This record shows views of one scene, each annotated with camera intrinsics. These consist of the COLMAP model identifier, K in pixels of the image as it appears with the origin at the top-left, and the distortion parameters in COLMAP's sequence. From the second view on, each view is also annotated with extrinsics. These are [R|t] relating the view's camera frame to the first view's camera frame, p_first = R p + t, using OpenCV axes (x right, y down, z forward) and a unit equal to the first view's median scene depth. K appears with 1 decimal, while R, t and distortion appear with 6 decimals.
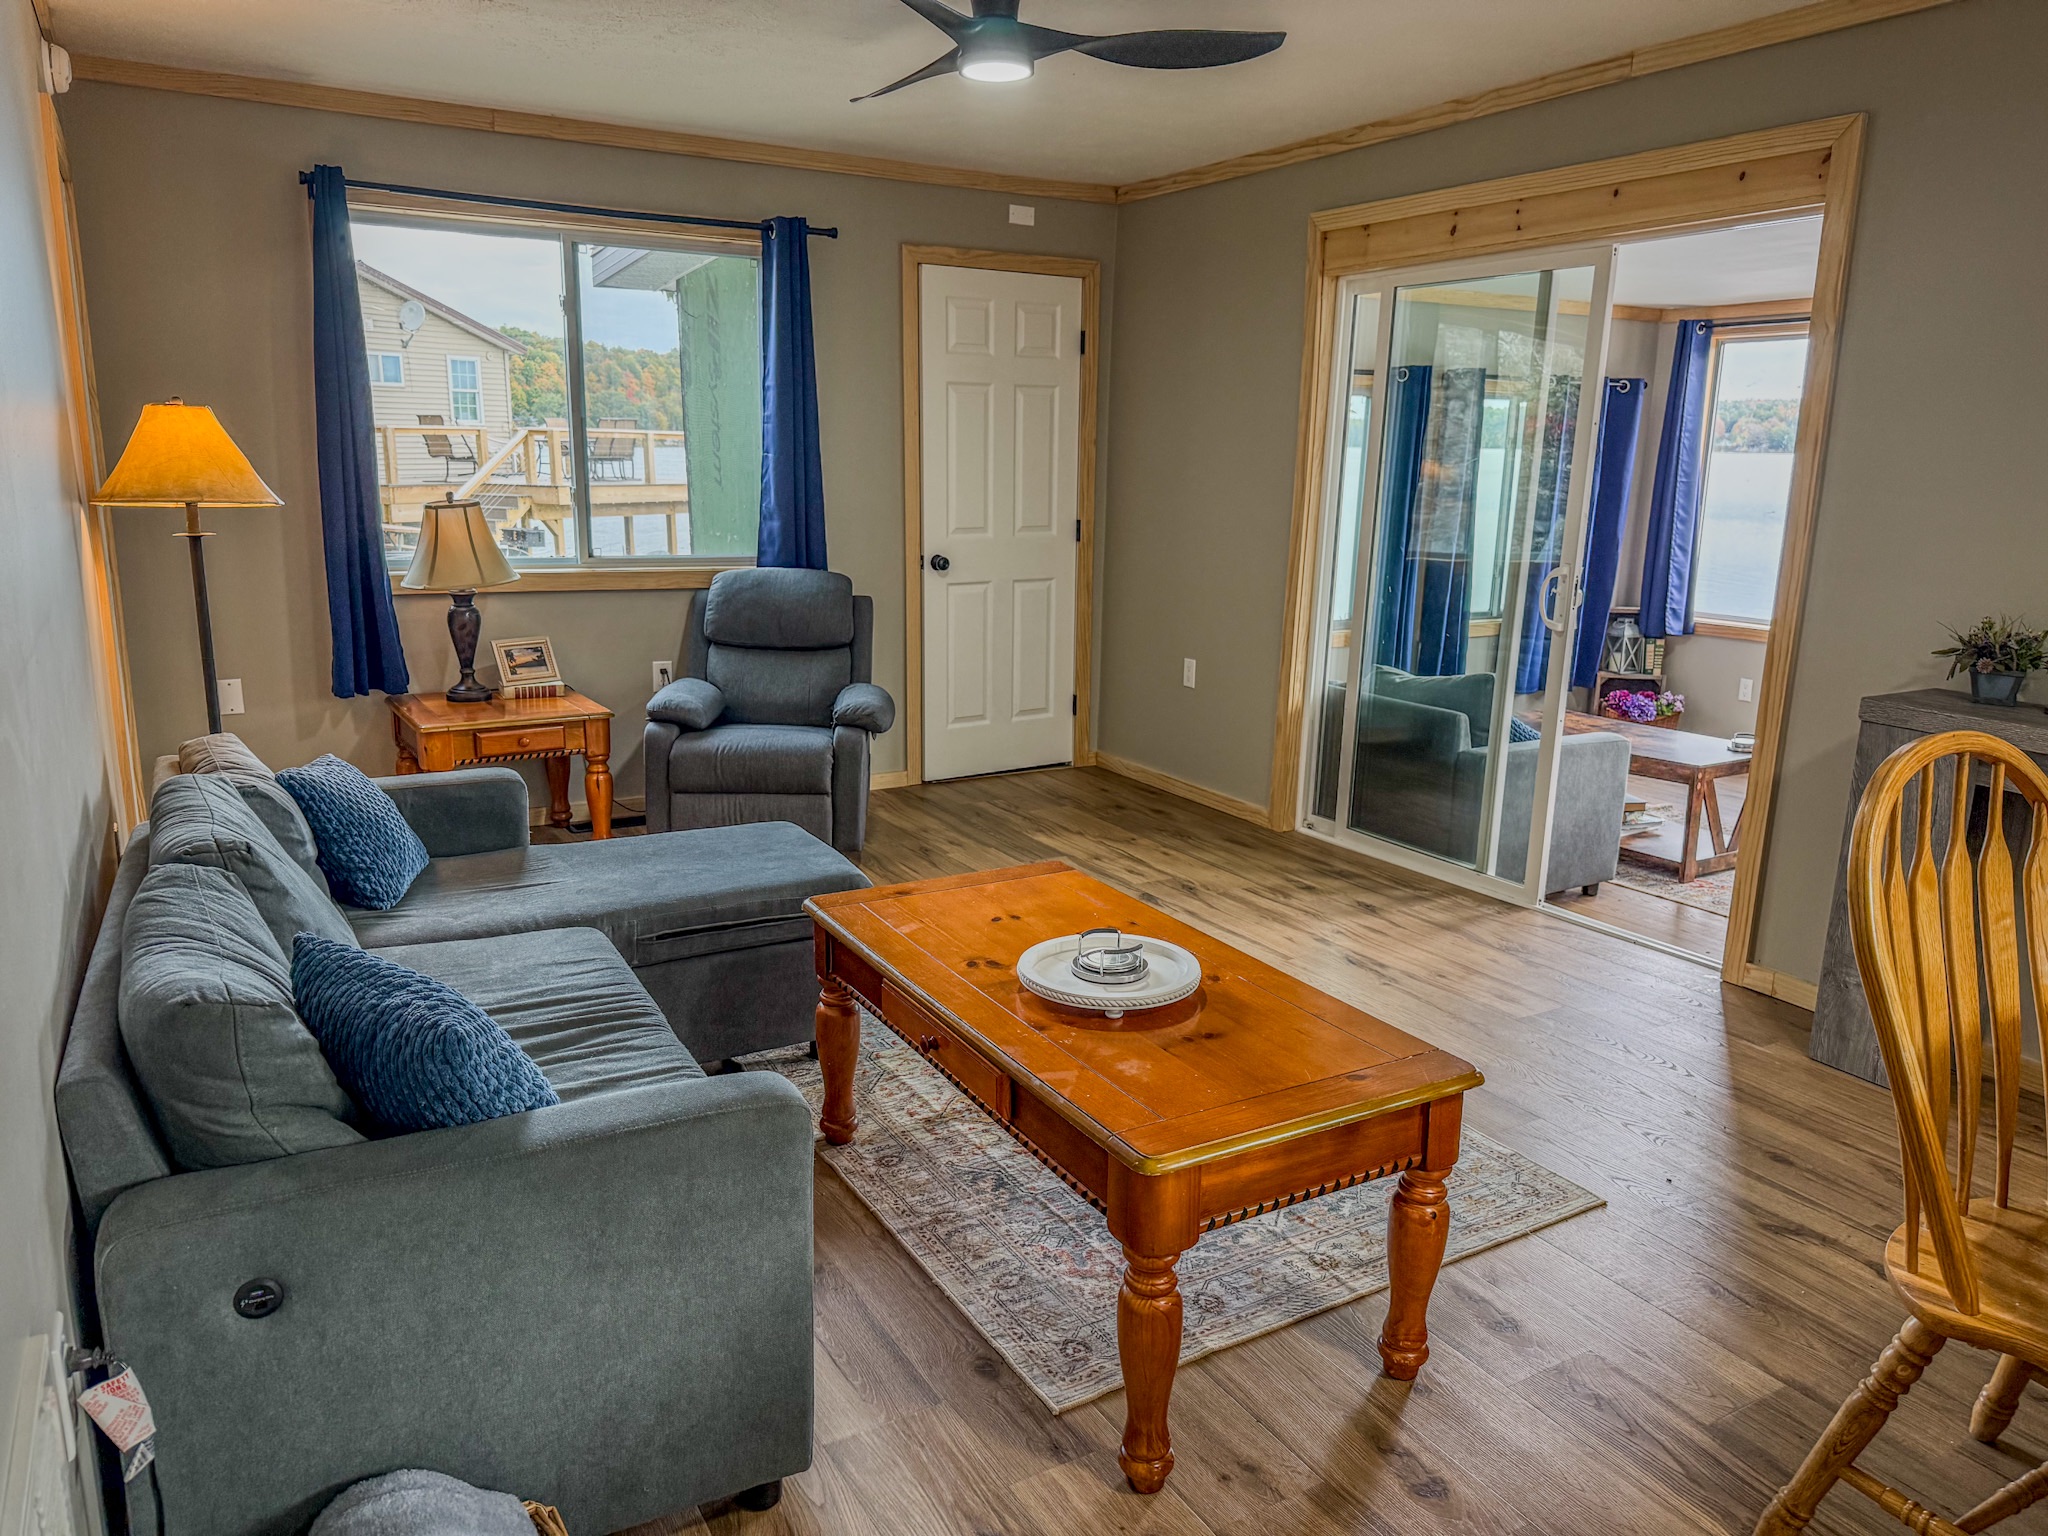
lens RADIAL K [[1441.1, 0, 1043.9], [0, 1441.1, 771.1], [0, 0, 1]] dist [0.045213, -0.061776]
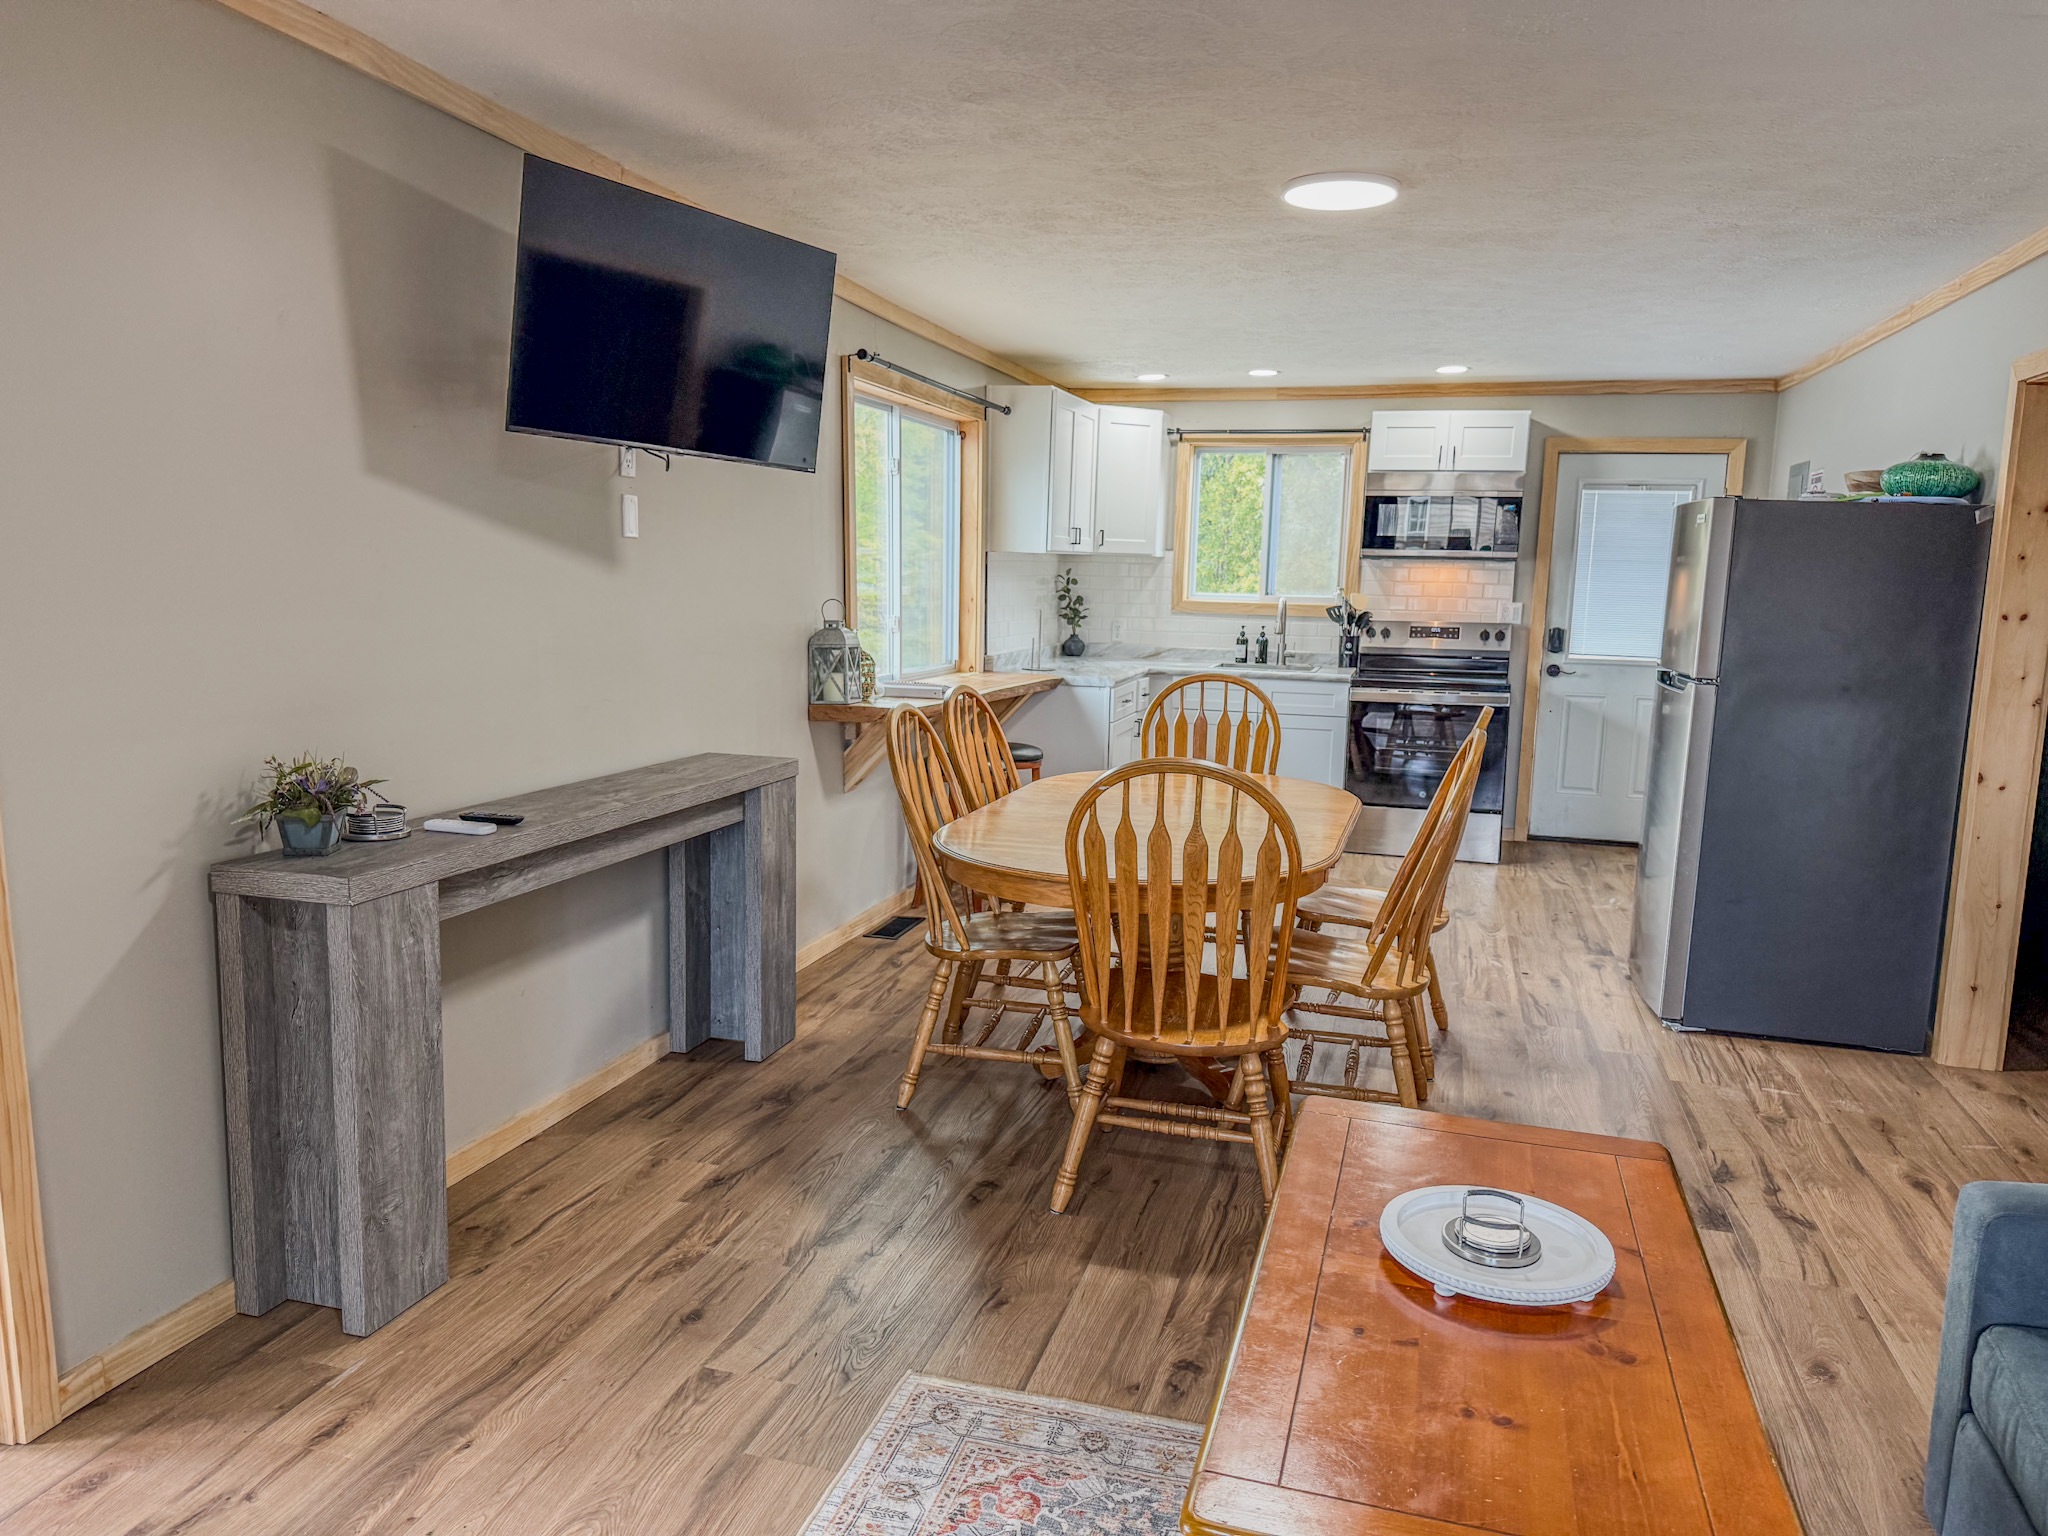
lens RADIAL K [[1434.7, 0, 1027.1], [0, 1434.7, 773.0], [0, 0, 1]] dist [0.077144, -0.102483]
pose [[-0.684323, -0.135894, 0.716404, -0.168449], [0.129853, 0.944065, 0.303116, -0.201120], [-0.717523, 0.300457, -0.628399, 0.830385]]
